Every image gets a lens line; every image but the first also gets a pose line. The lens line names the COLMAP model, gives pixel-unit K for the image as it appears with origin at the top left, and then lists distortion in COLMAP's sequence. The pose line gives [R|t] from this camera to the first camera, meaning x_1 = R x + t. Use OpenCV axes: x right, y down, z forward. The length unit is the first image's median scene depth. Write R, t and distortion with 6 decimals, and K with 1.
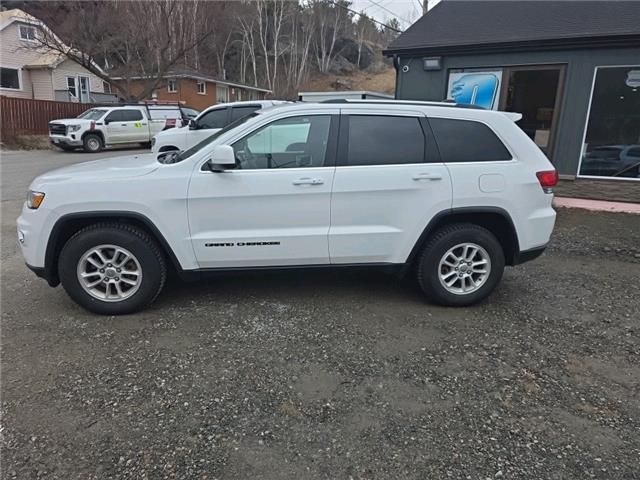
lens RADIAL K [[434.4, 0, 319.8], [0, 434.4, 238.3], [0, 0, 1]] dist [0.045160, -0.040505]
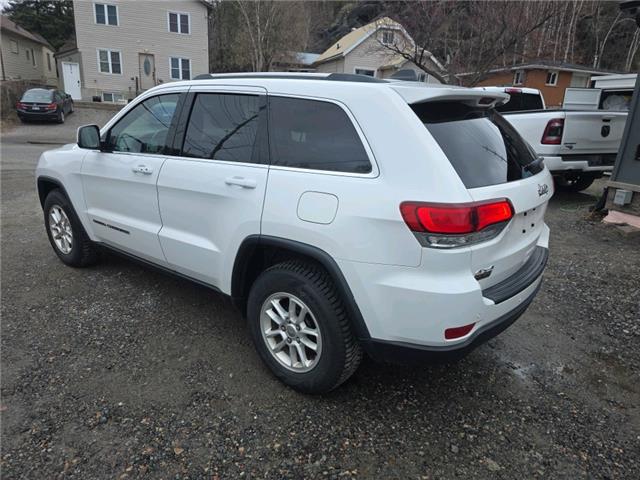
lens RADIAL K [[434.4, 0, 320.6], [0, 434.4, 241.2], [0, 0, 1]] dist [0.045160, -0.040505]
pose [[0.696422, 0.211020, -0.685906, 0.783771], [-0.201013, 0.974890, 0.095832, -0.133882], [0.688905, 0.071137, 0.721352, 0.564018]]
